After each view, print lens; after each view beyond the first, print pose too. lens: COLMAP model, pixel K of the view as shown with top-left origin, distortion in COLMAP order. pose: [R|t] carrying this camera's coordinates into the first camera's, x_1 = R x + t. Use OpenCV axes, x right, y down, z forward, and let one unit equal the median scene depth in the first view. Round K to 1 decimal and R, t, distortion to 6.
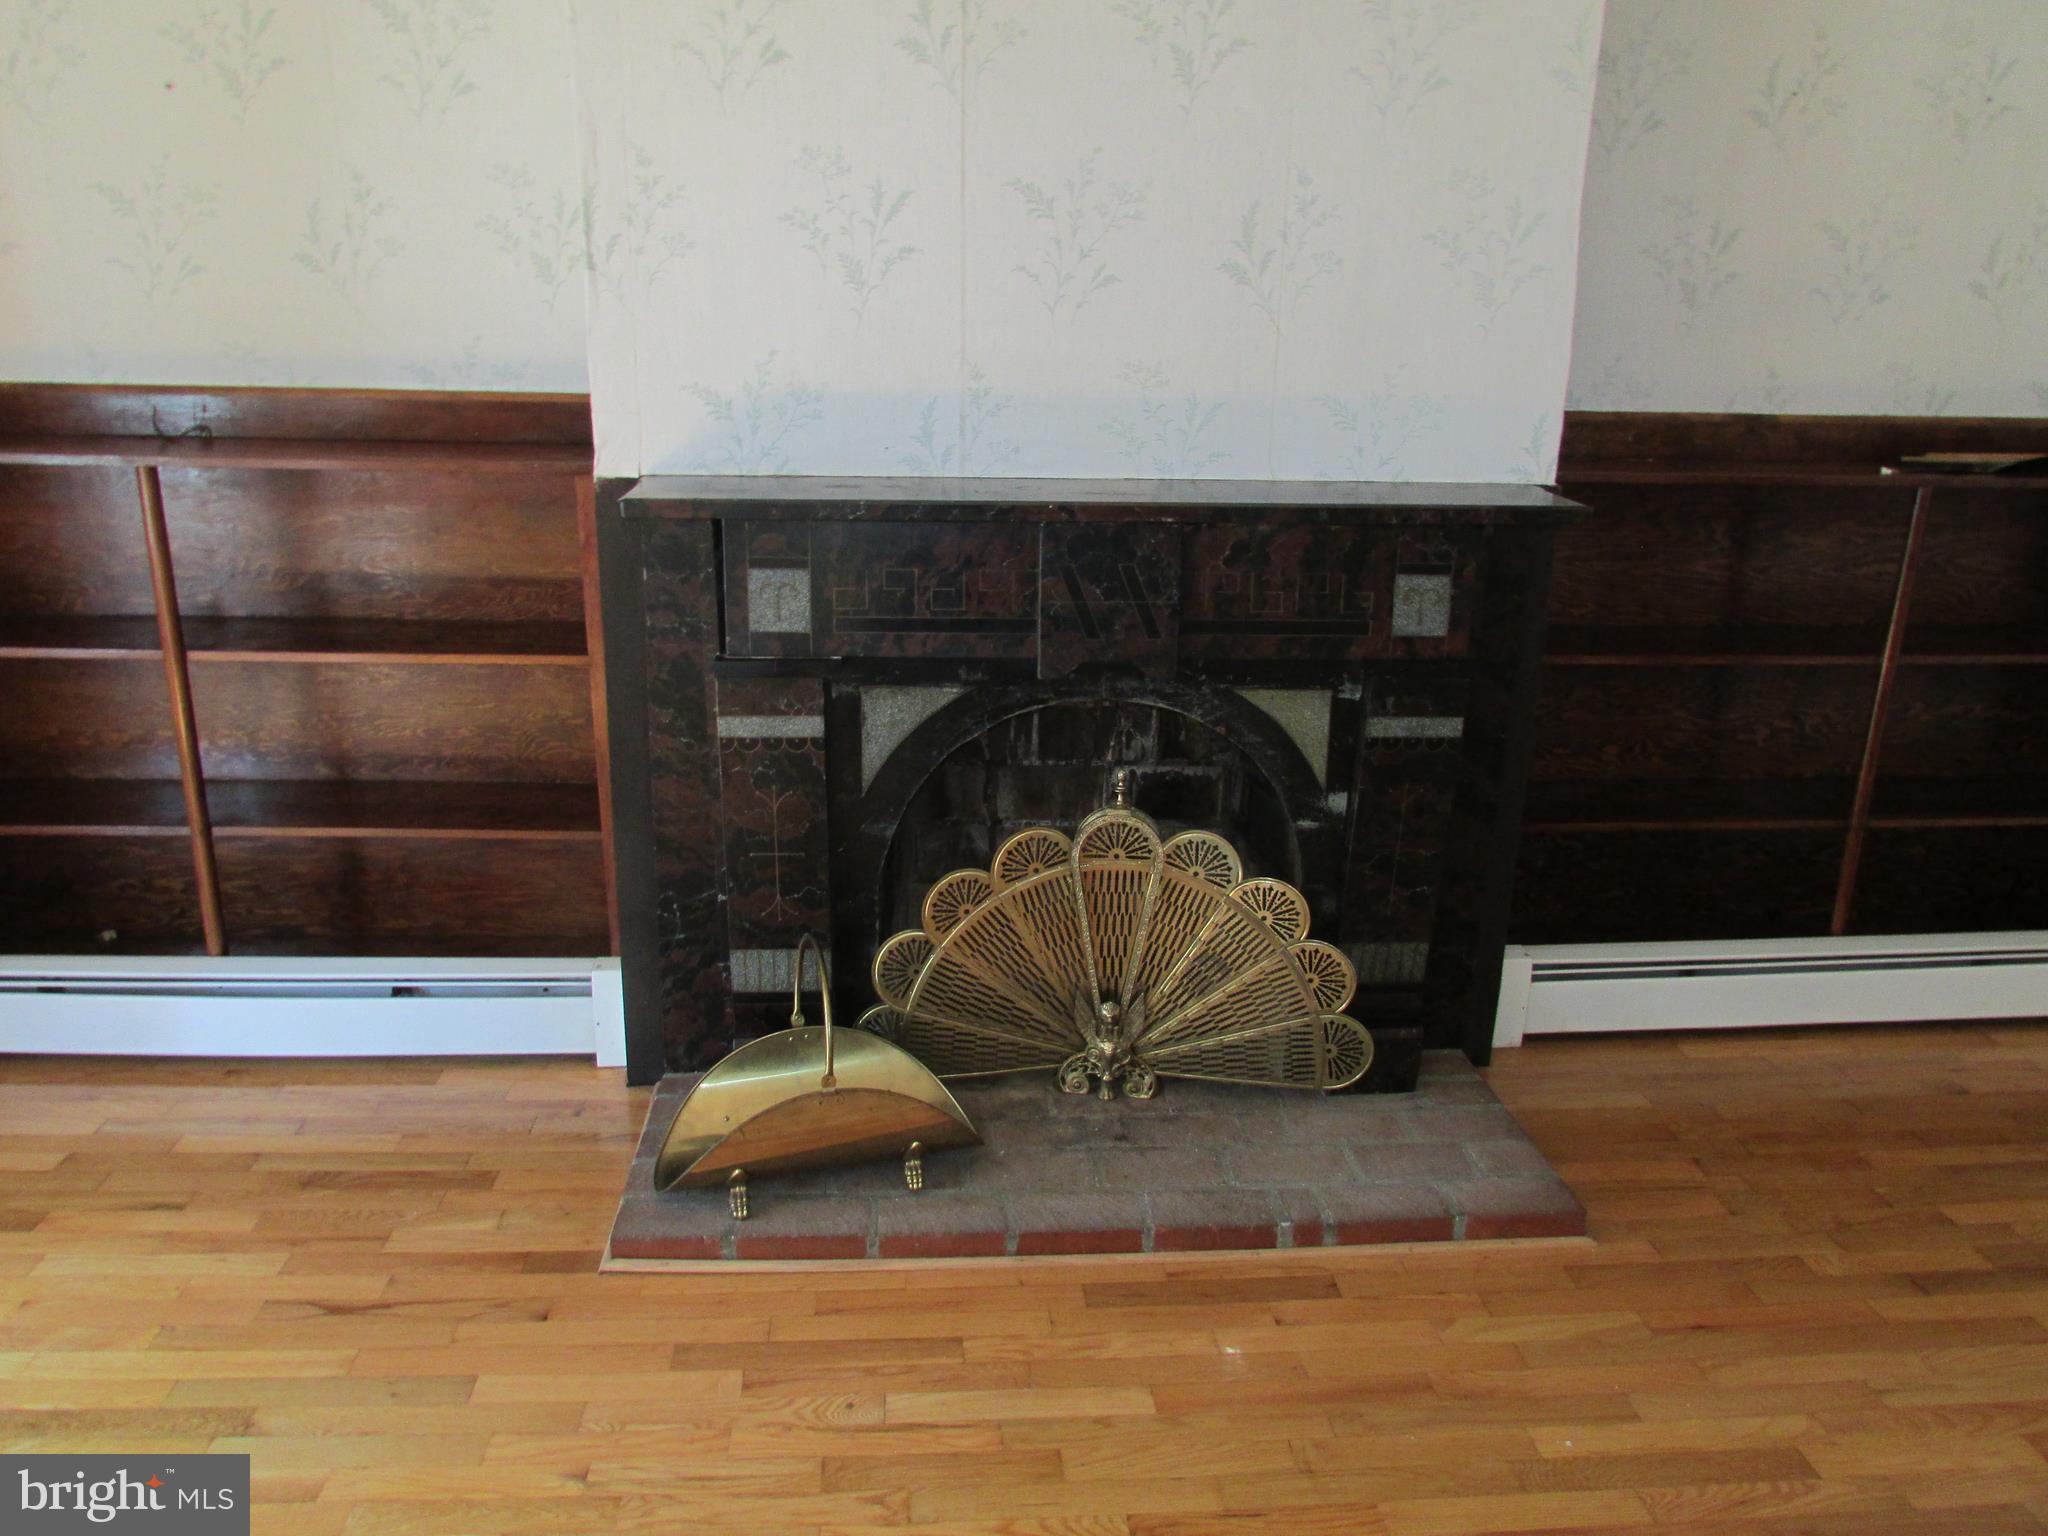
lens RADIAL K [[1439.3, 0, 1024.0], [0, 1439.3, 768.0], [0, 0, 1]] dist [-0.004119, 0.000604]
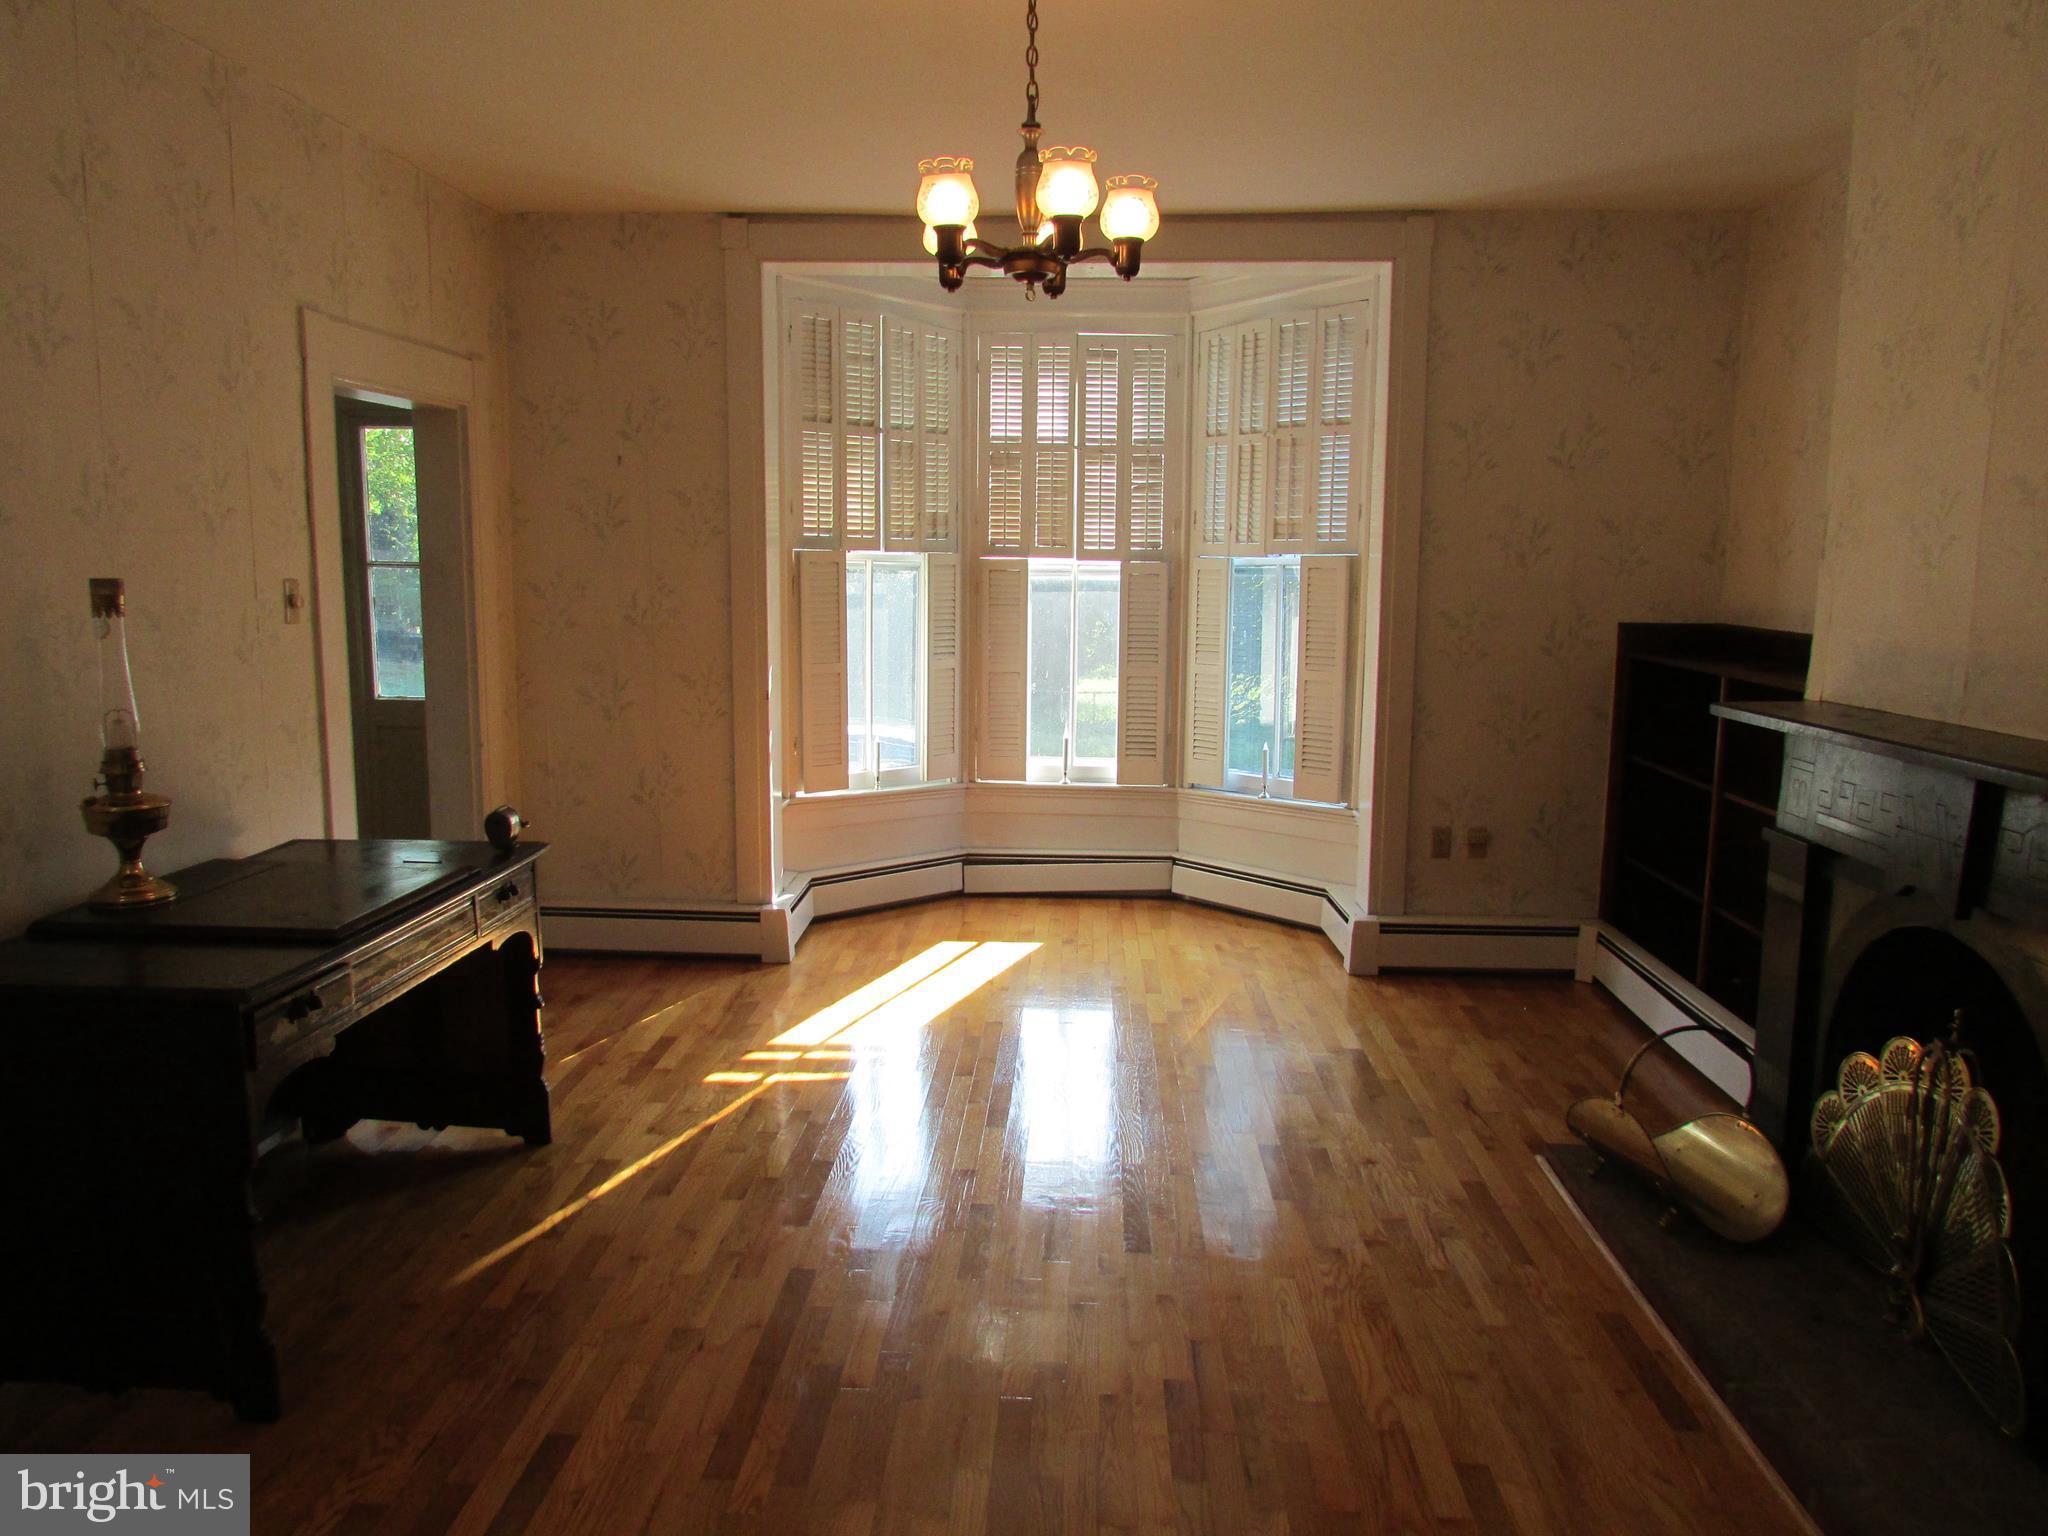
lens RADIAL K [[1439.3, 0, 1024.0], [0, 1439.3, 768.0], [0, 0, 1]] dist [-0.004119, 0.000604]
pose [[-0.113806, 0.109161, -0.987488, 1.347387], [-0.327188, 0.934381, 0.140998, -0.092411], [0.938081, 0.339140, -0.070622, 0.467970]]
